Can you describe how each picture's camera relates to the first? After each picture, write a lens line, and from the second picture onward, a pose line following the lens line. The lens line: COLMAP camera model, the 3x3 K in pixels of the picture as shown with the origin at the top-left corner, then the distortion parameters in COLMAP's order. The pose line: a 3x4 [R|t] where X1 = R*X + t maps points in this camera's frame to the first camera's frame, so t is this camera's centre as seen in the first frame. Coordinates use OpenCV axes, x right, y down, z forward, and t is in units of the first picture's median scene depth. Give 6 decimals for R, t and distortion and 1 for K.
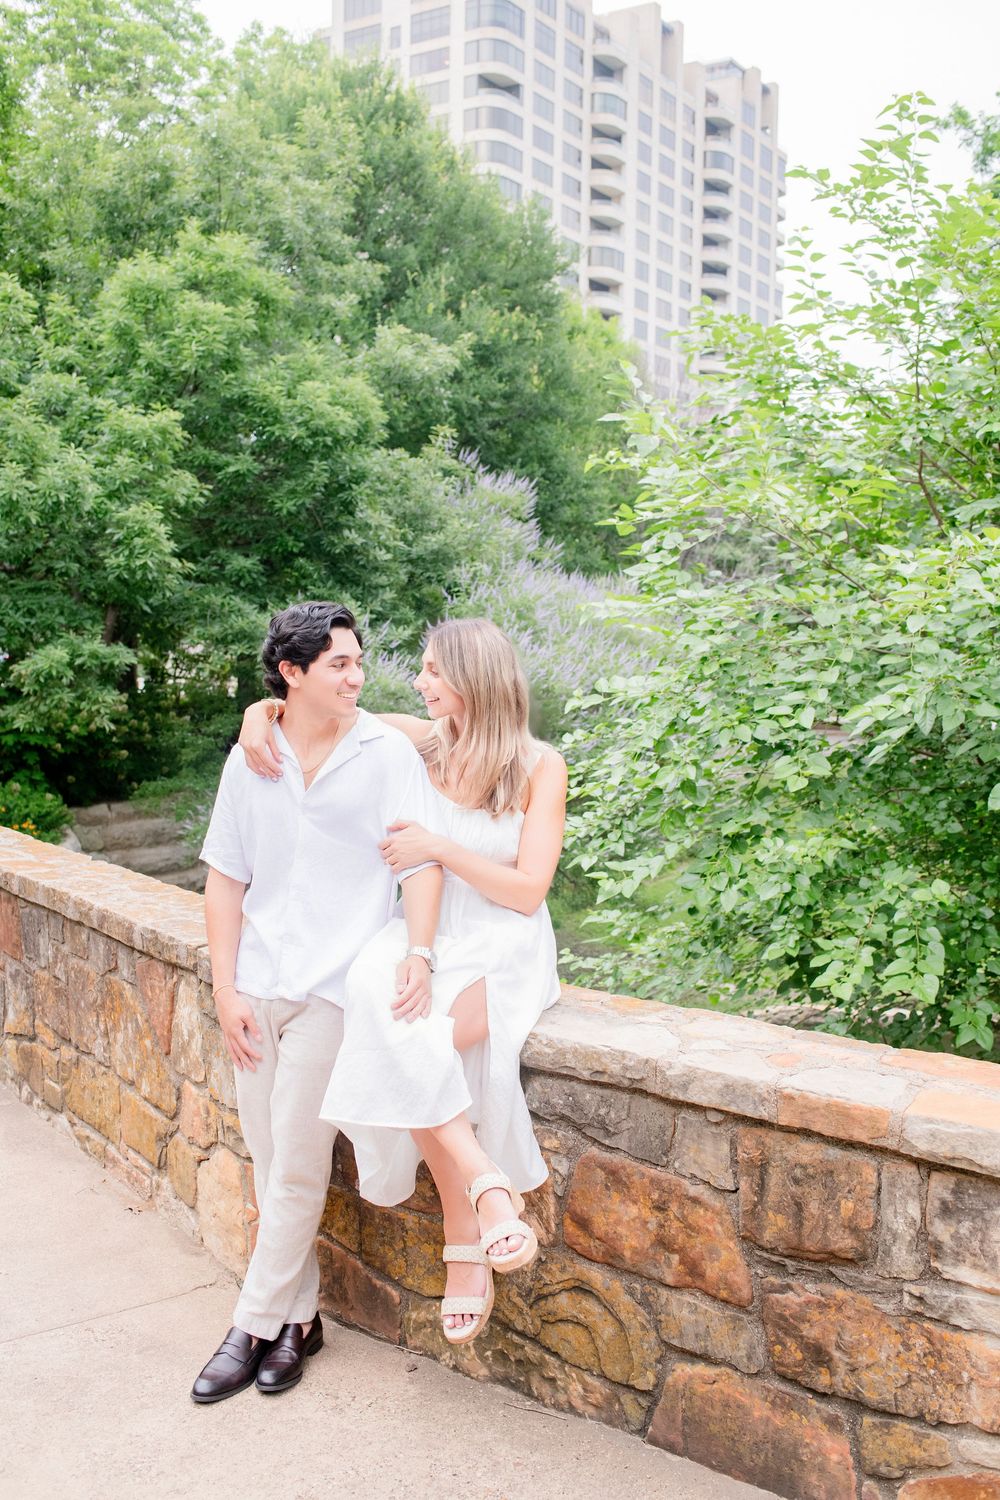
lens RADIAL K [[1494.0, 0, 500.0], [0, 1494.0, 750.0], [0, 0, 1]] dist [-0.114037, 0.132075]
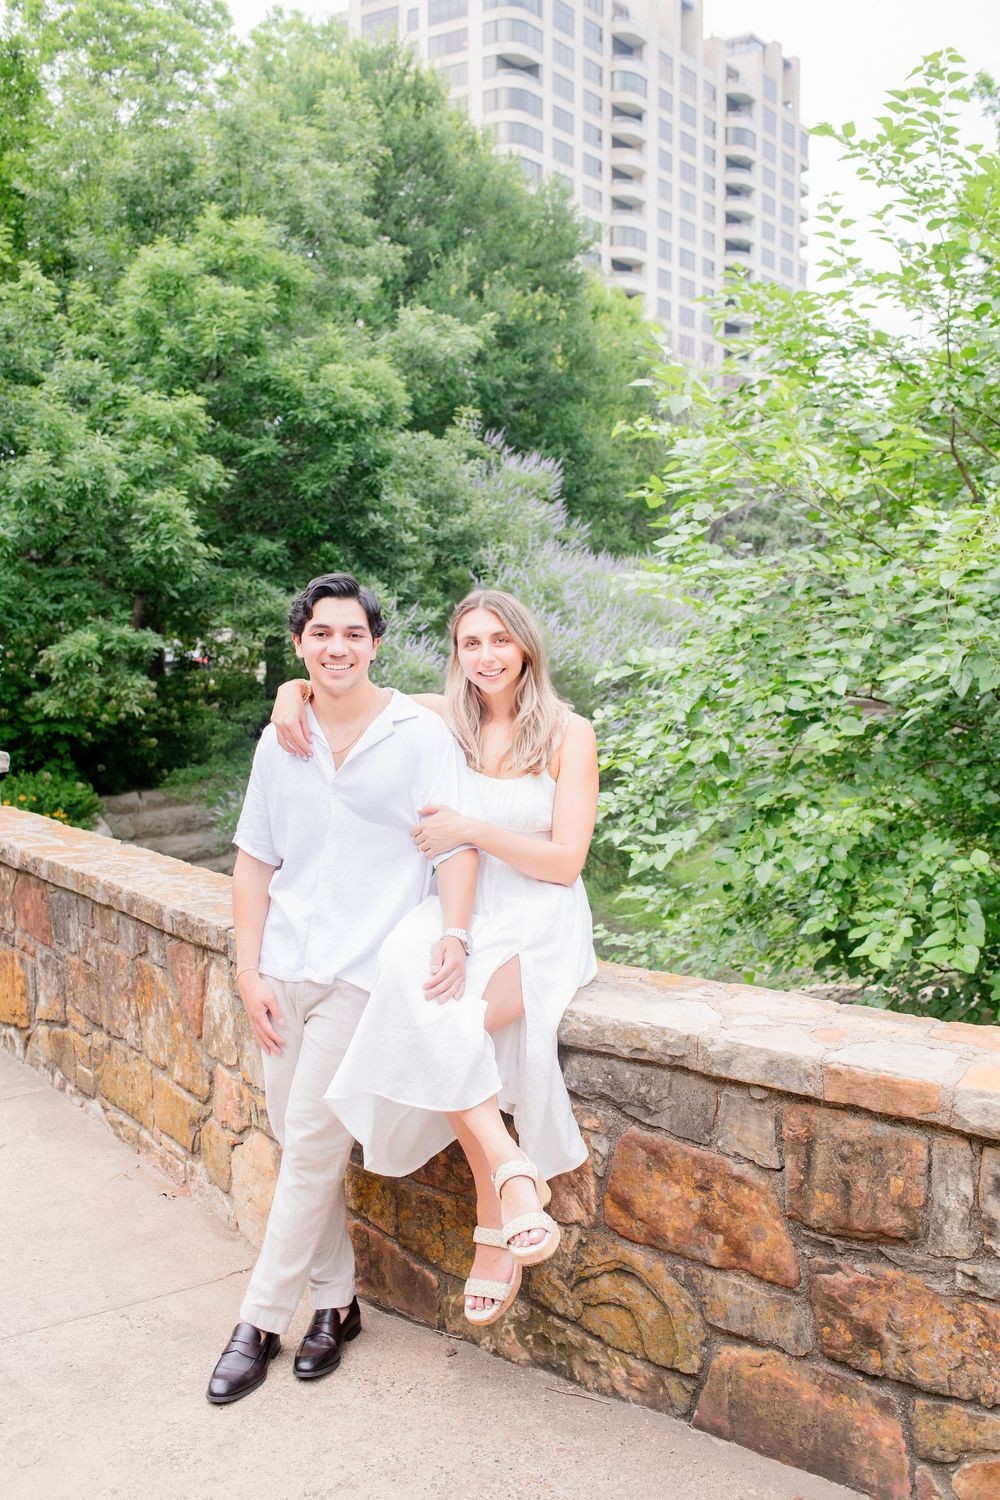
lens RADIAL K [[1494.0, 0, 500.0], [0, 1494.0, 750.0], [0, 0, 1]] dist [-0.114037, 0.132075]
pose [[0.999700, -0.014627, -0.019659, -0.000849], [0.014839, 0.999832, 0.010724, 0.002781], [0.019499, -0.011013, 0.999749, 0.008099]]
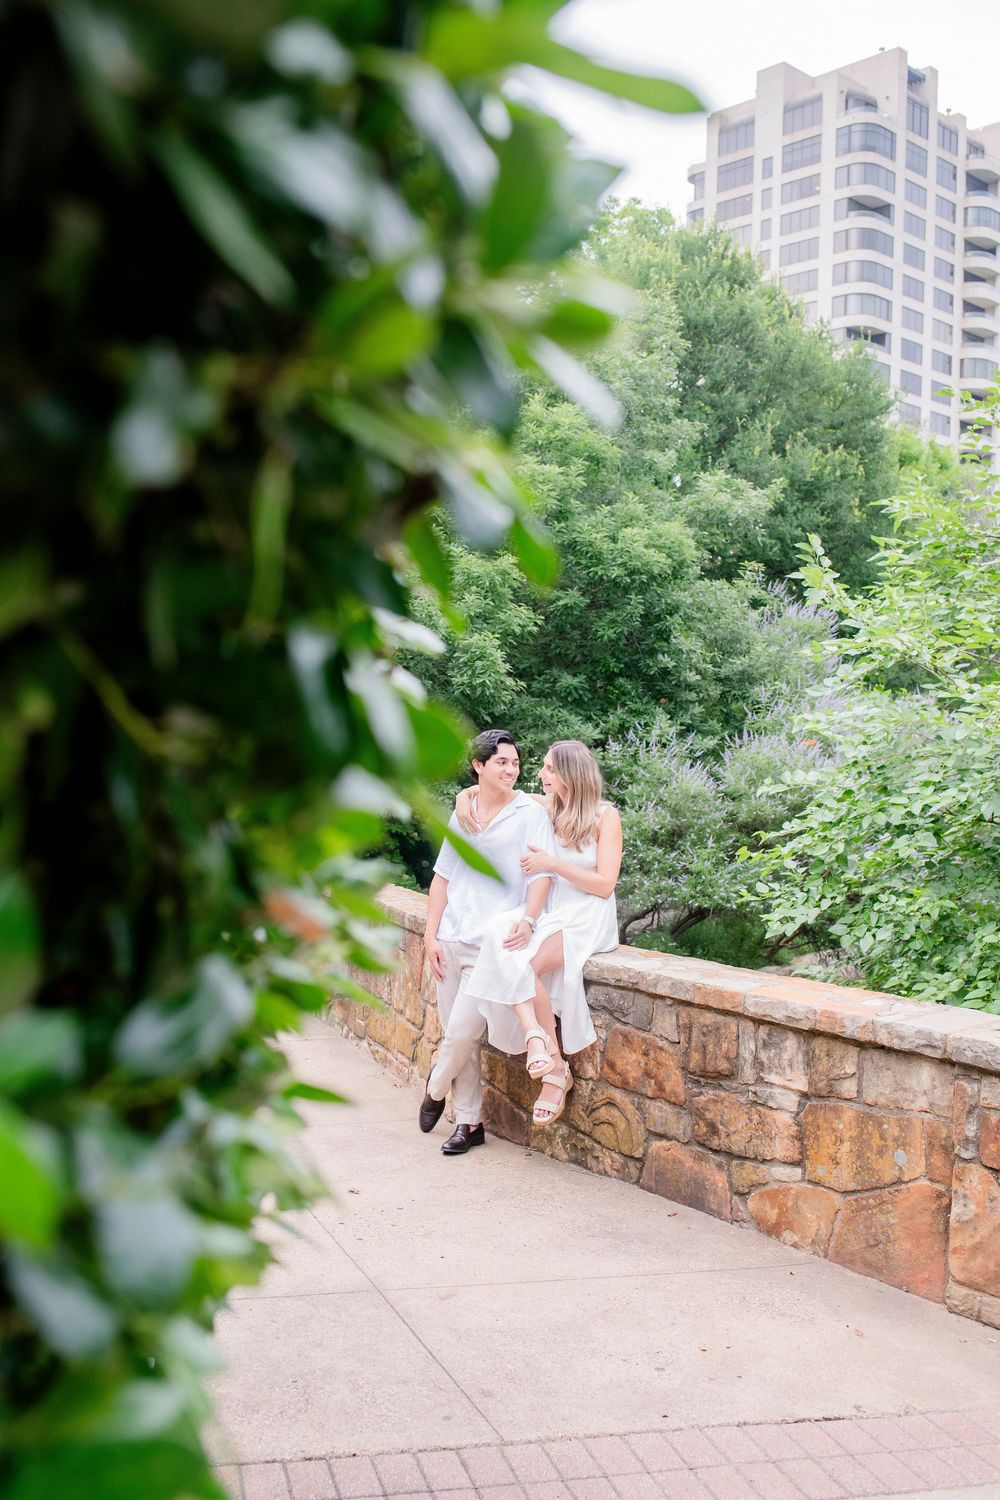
lens RADIAL K [[1499.6, 0, 477.5], [0, 1499.6, 713.0], [0, 0, 1]] dist [-0.092408, 0.026325]
pose [[0.965083, 0.011763, -0.261681, 0.129781], [-0.037087, 0.995064, -0.092050, 0.020708], [0.259306, 0.098540, 0.960755, -0.301299]]
